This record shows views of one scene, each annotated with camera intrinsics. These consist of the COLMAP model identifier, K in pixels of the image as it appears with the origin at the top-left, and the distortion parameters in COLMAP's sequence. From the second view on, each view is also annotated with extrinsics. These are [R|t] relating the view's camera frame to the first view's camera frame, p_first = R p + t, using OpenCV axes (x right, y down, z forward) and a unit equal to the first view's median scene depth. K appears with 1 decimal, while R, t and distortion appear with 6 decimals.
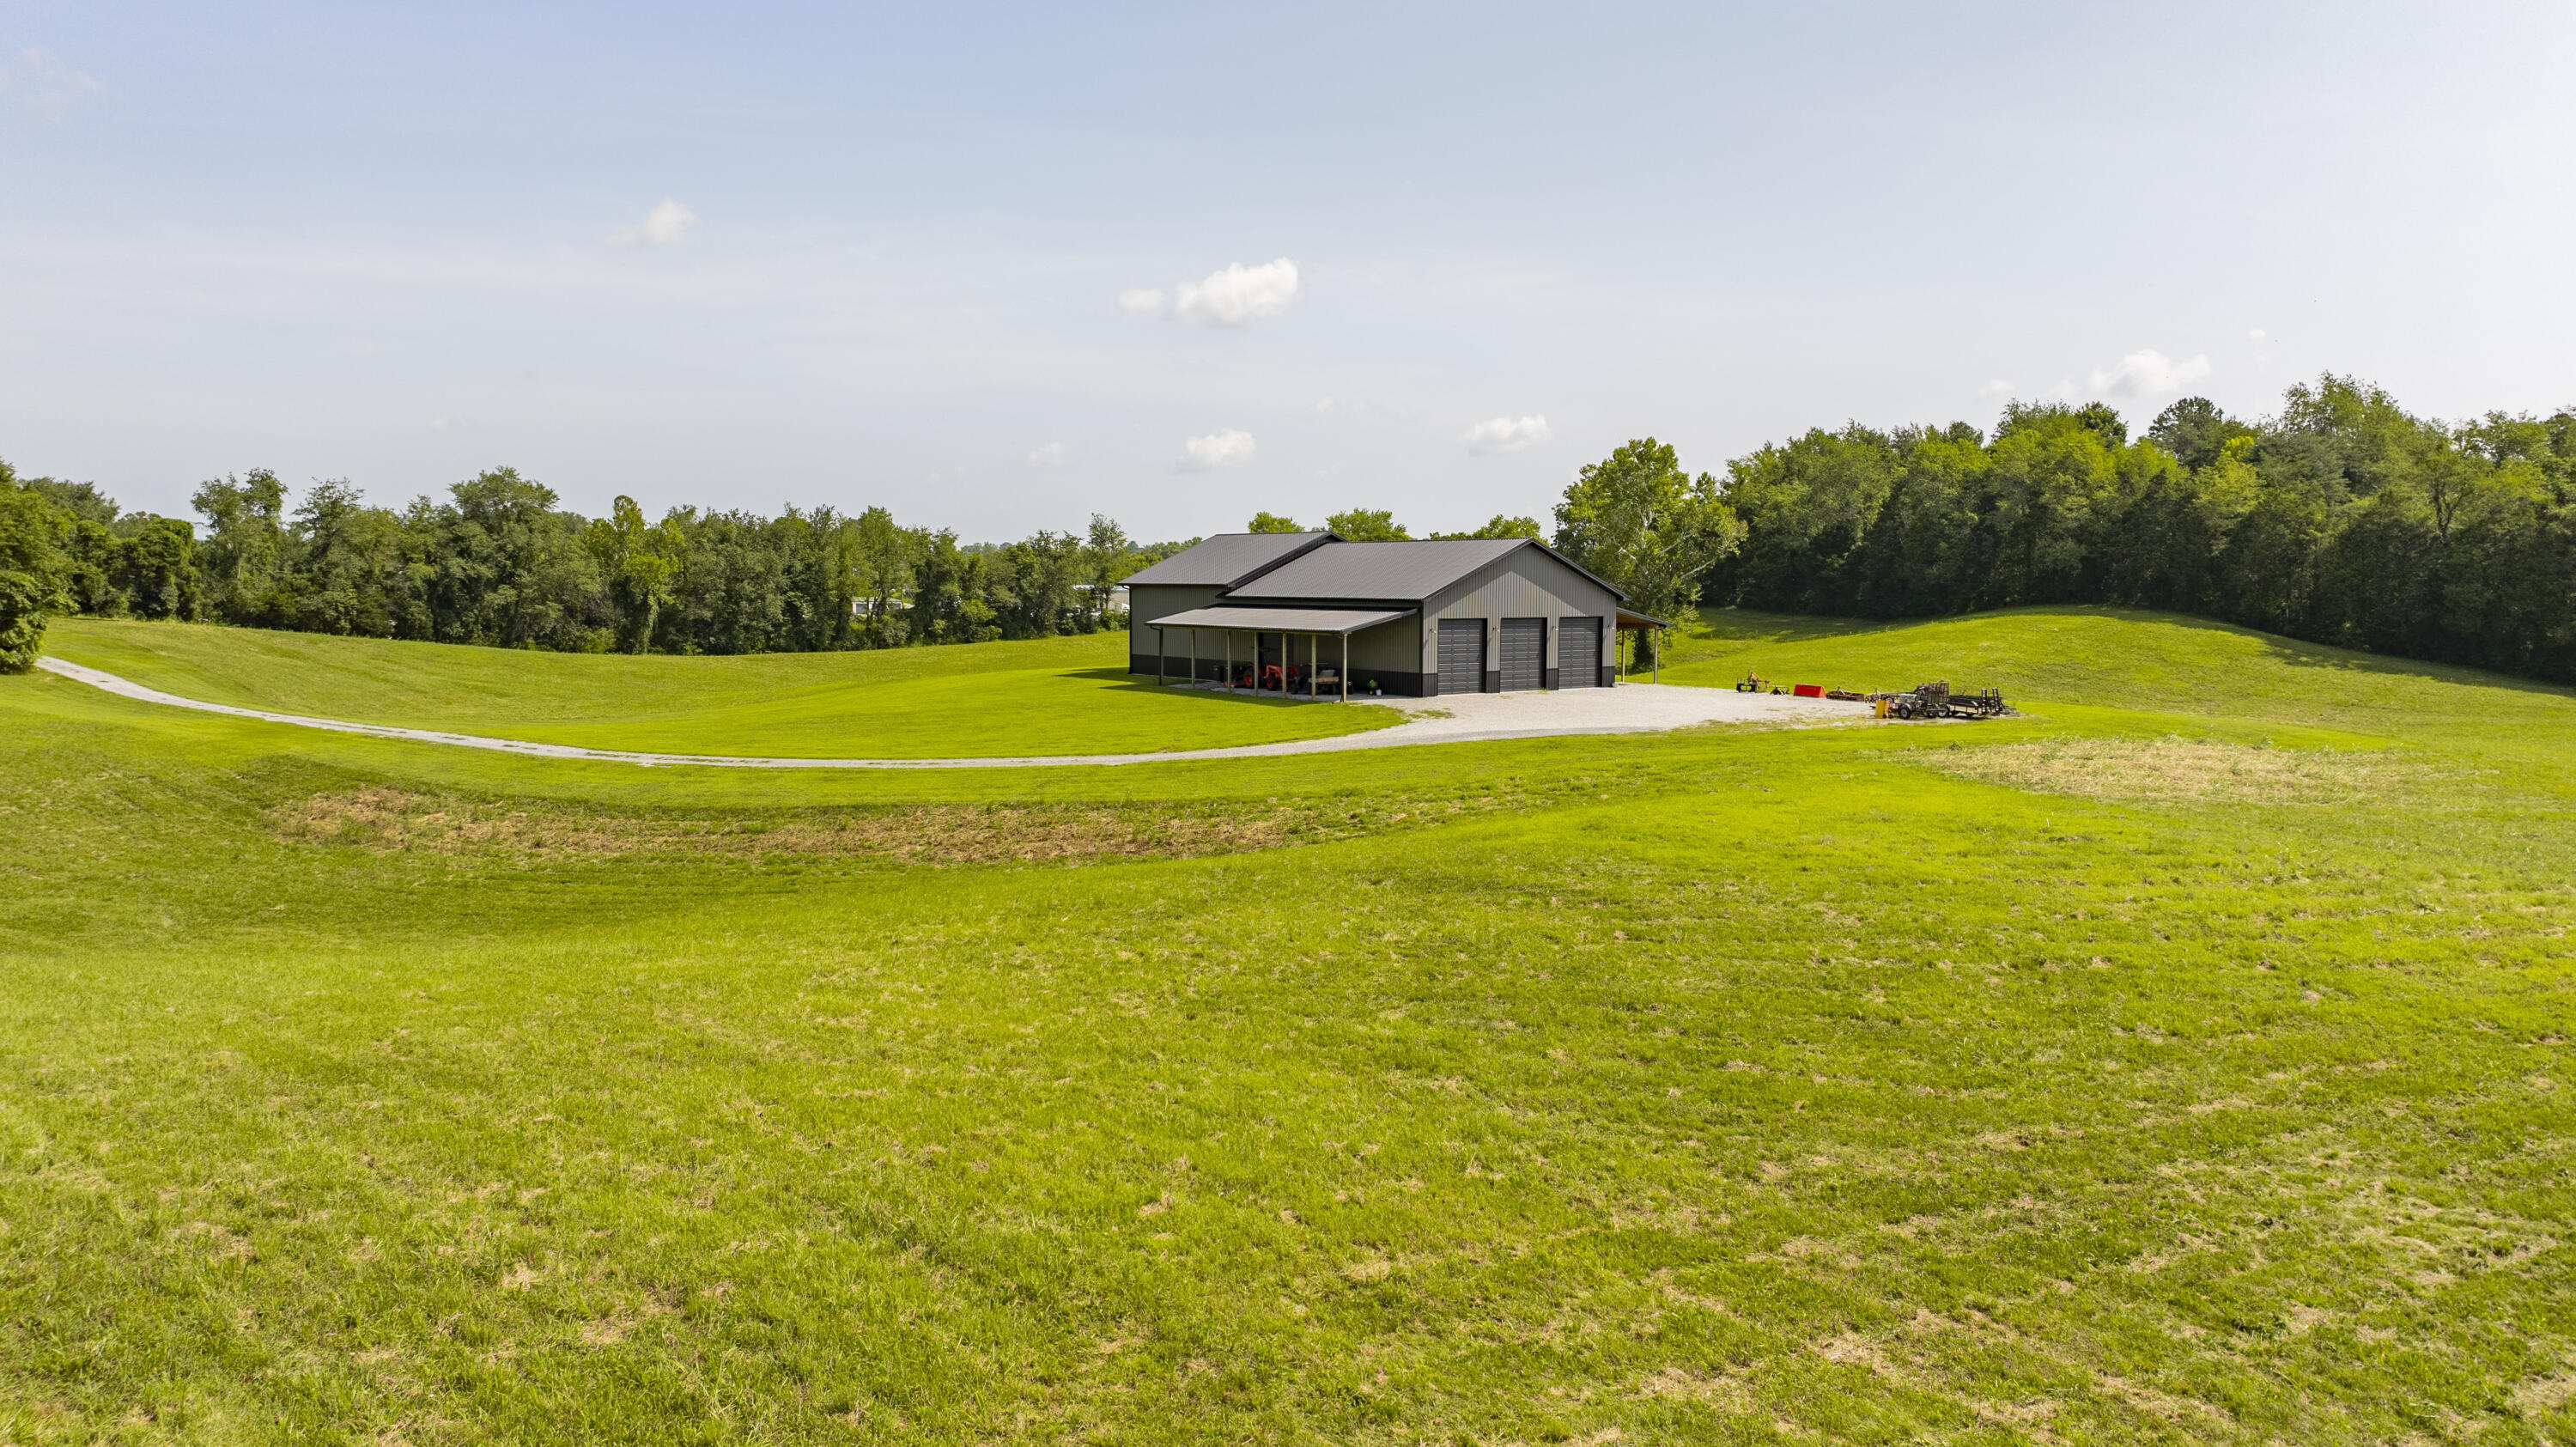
lens RADIAL K [[1800.7, 0, 1307.5], [0, 1800.7, 712.1], [0, 0, 1]] dist [-0.014092, -0.007041]
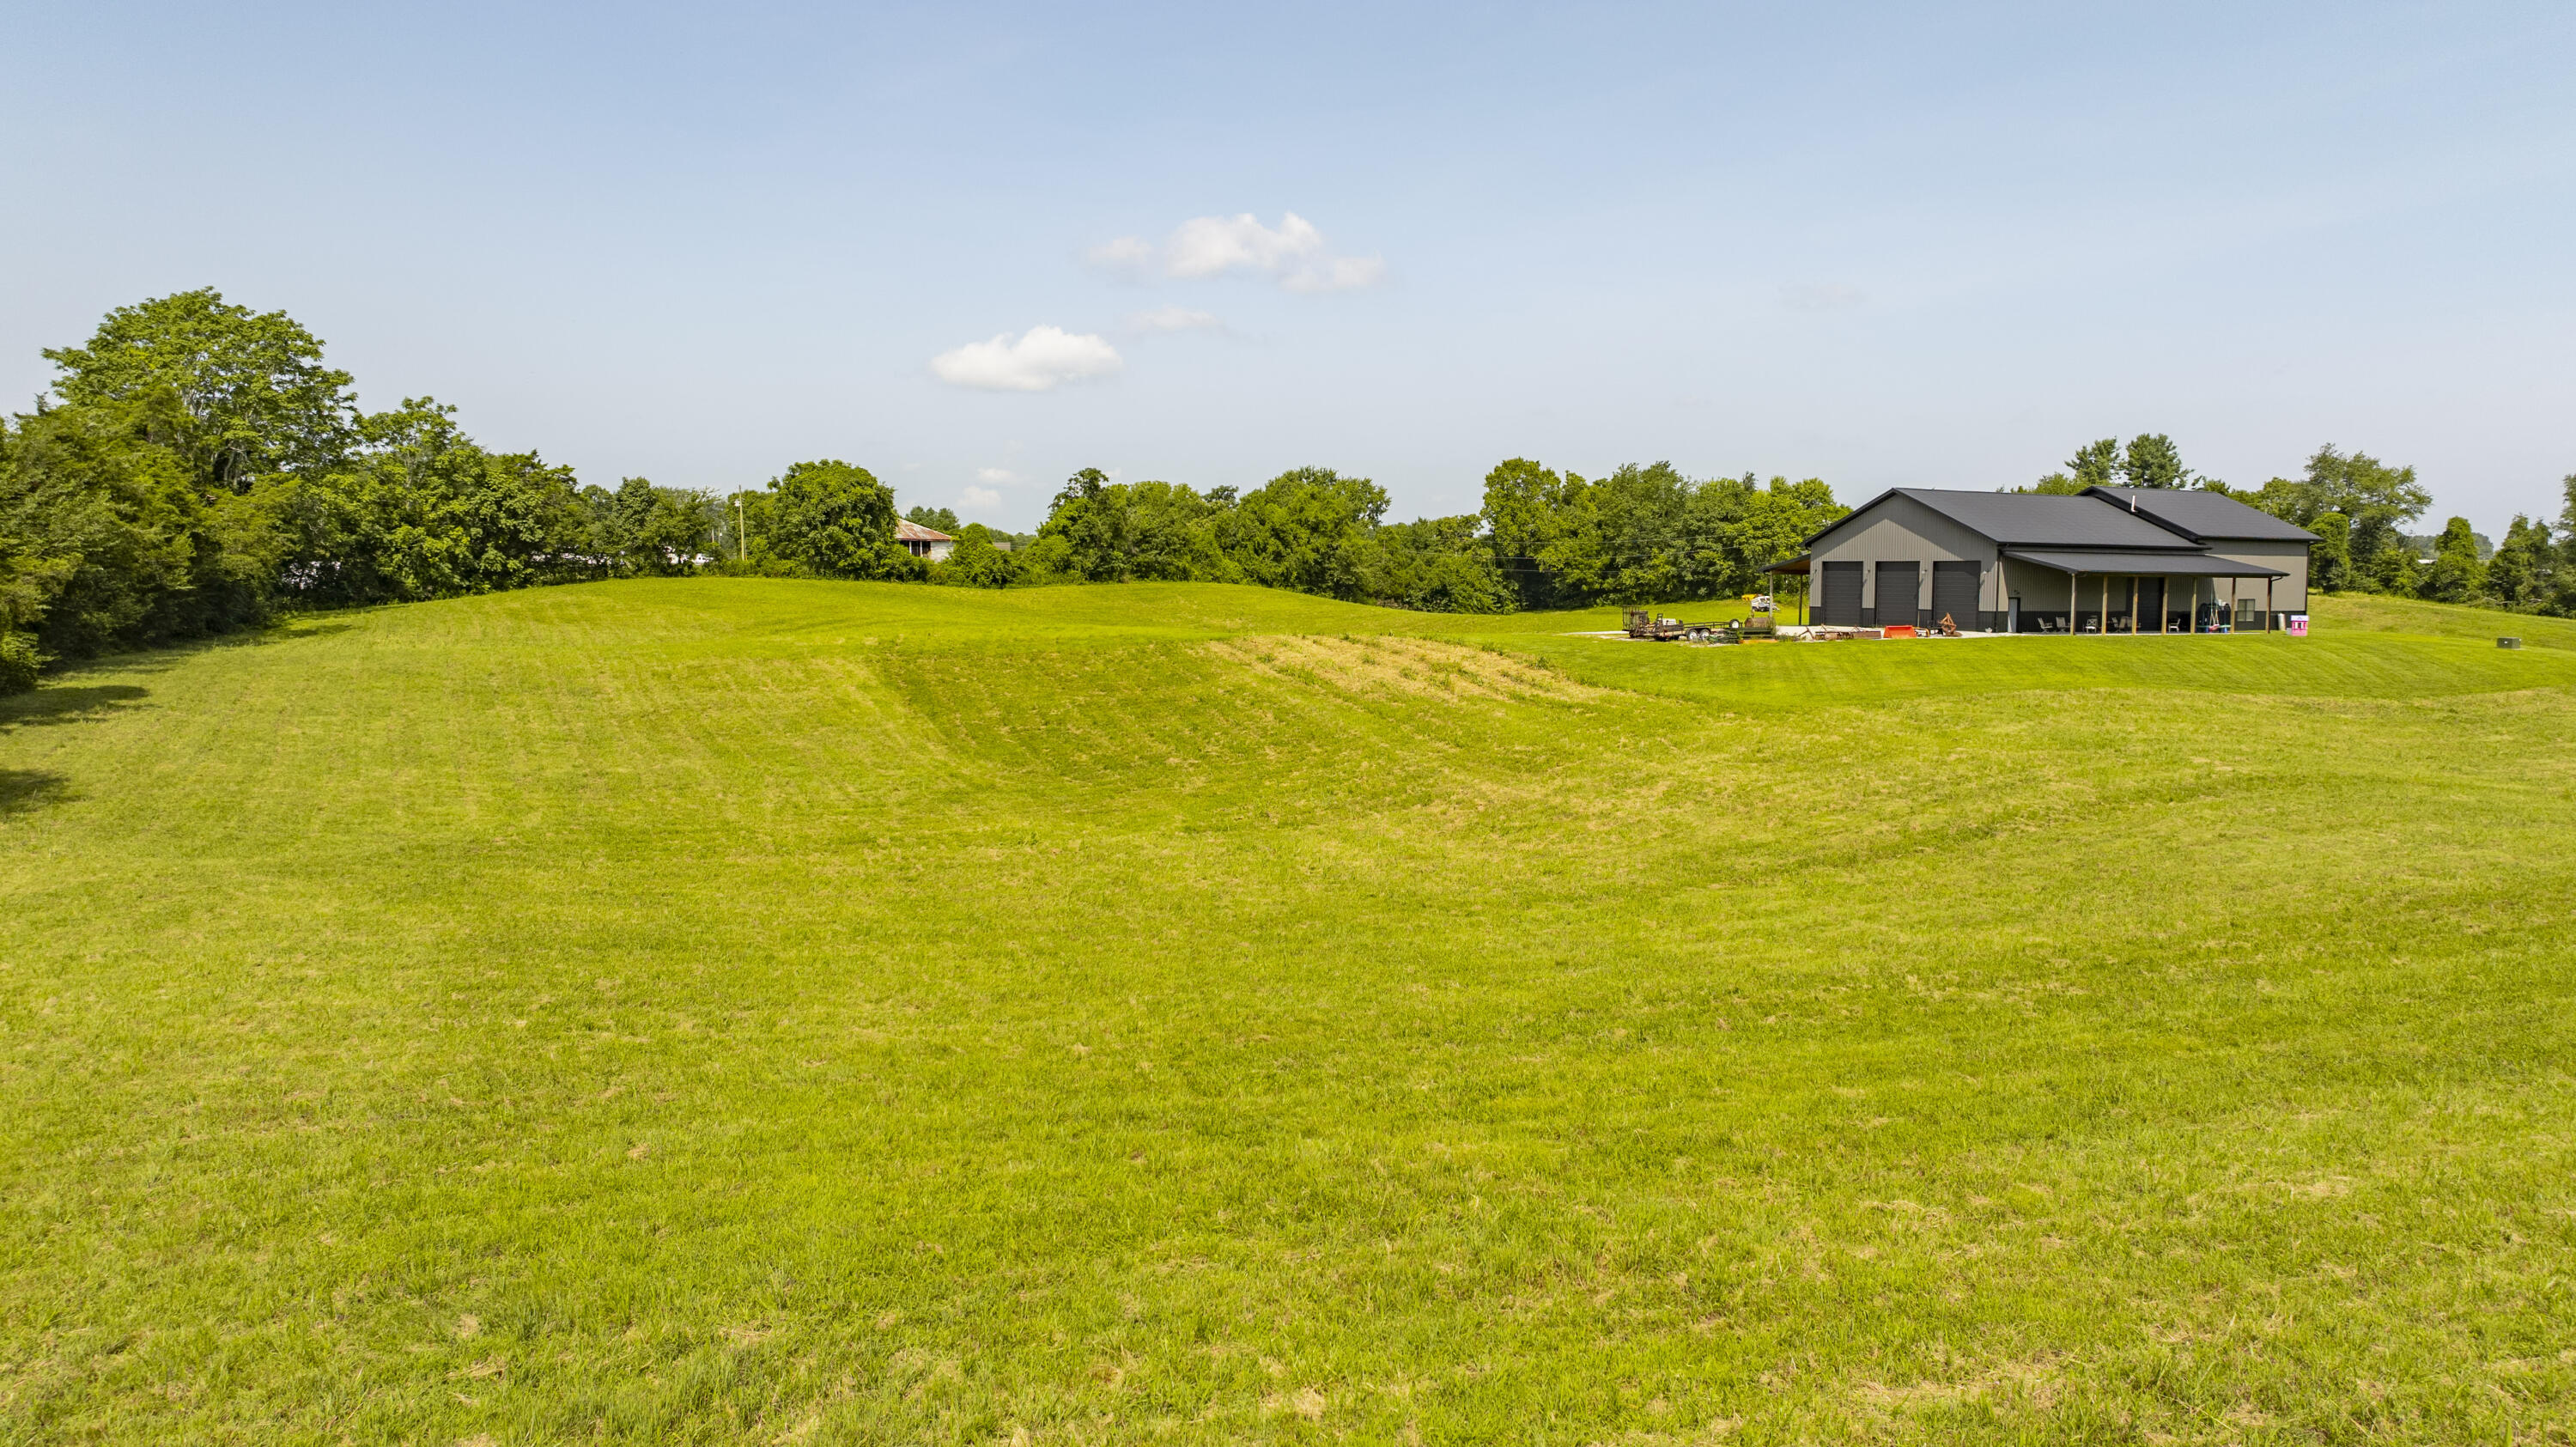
lens RADIAL K [[1810.6, 0, 1300.6], [0, 1810.6, 704.2], [0, 0, 1]] dist [-0.018243, -0.002789]
pose [[-0.161549, 0.061840, -0.984925, 1.342687], [-0.083557, 0.993594, 0.076090, -0.016877], [0.983321, 0.094590, -0.155347, 0.883413]]
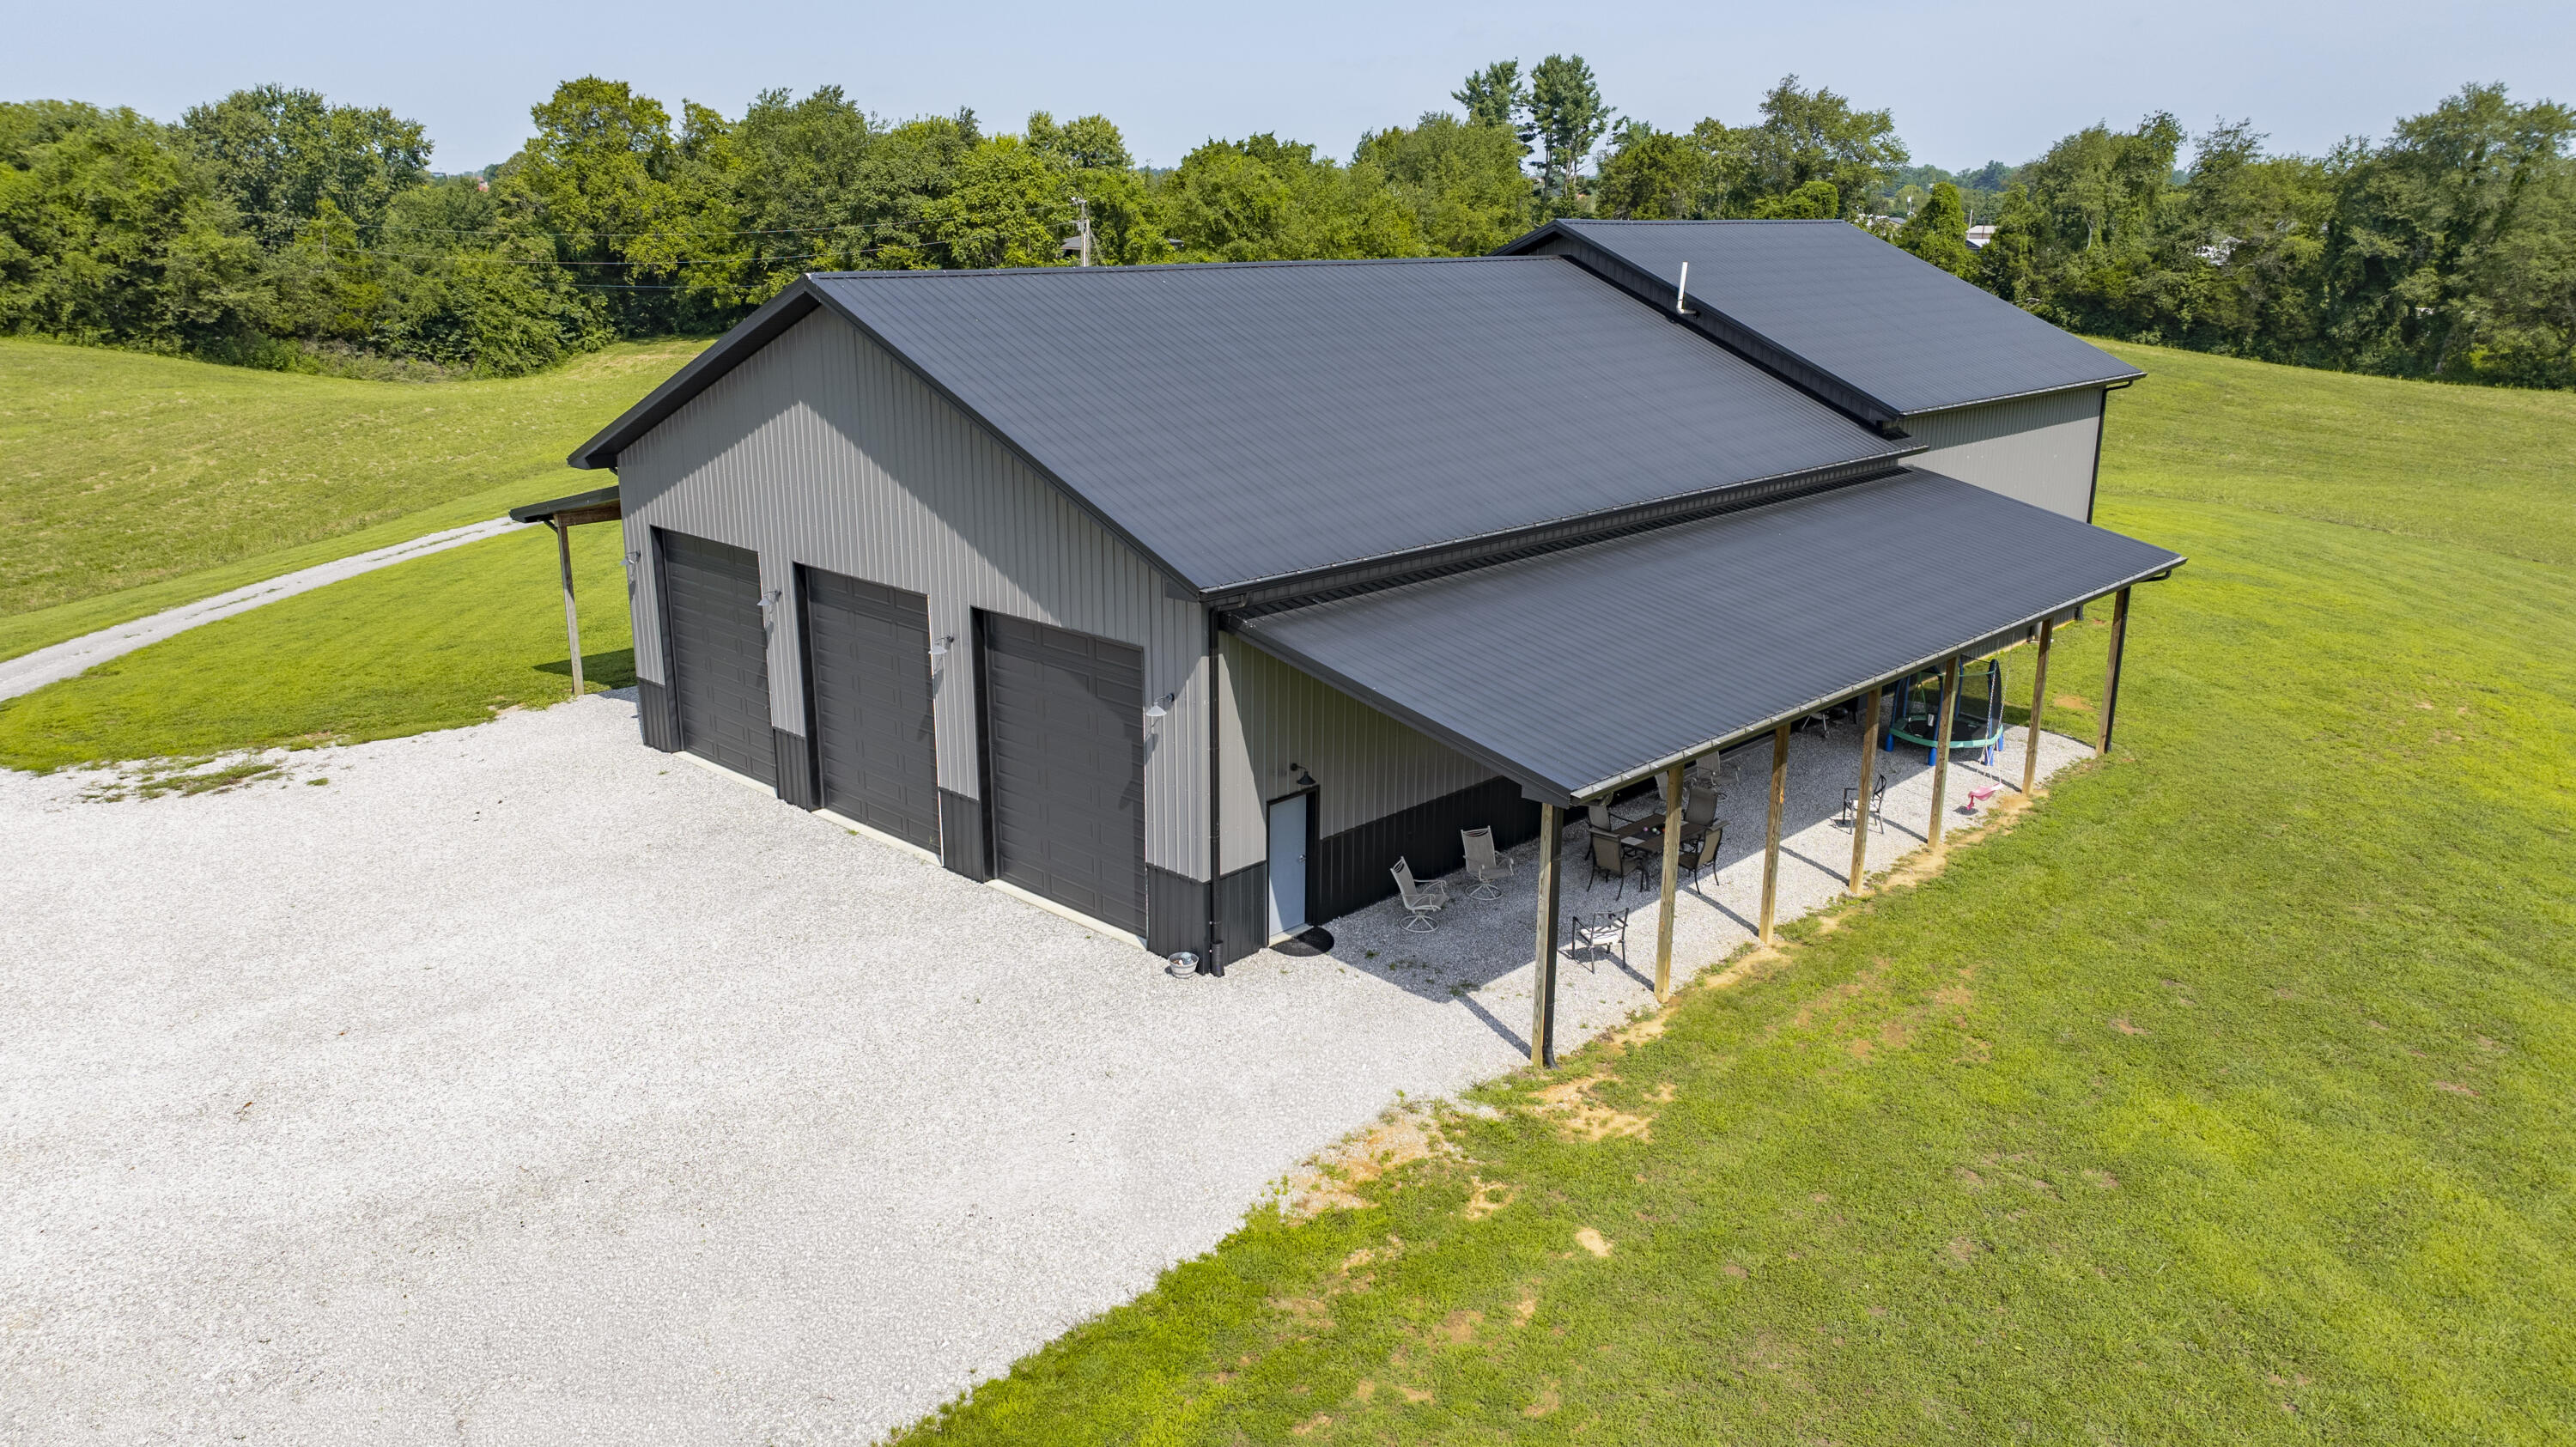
lens RADIAL K [[1810.8, 0, 1303.8], [0, 1810.8, 715.8], [0, 0, 1]] dist [-0.049808, 0.062995]
pose [[0.160580, 0.265114, -0.950752, 0.412264], [-0.080174, 0.963572, 0.255148, -0.109076], [0.983761, 0.035254, 0.175986, 1.092797]]
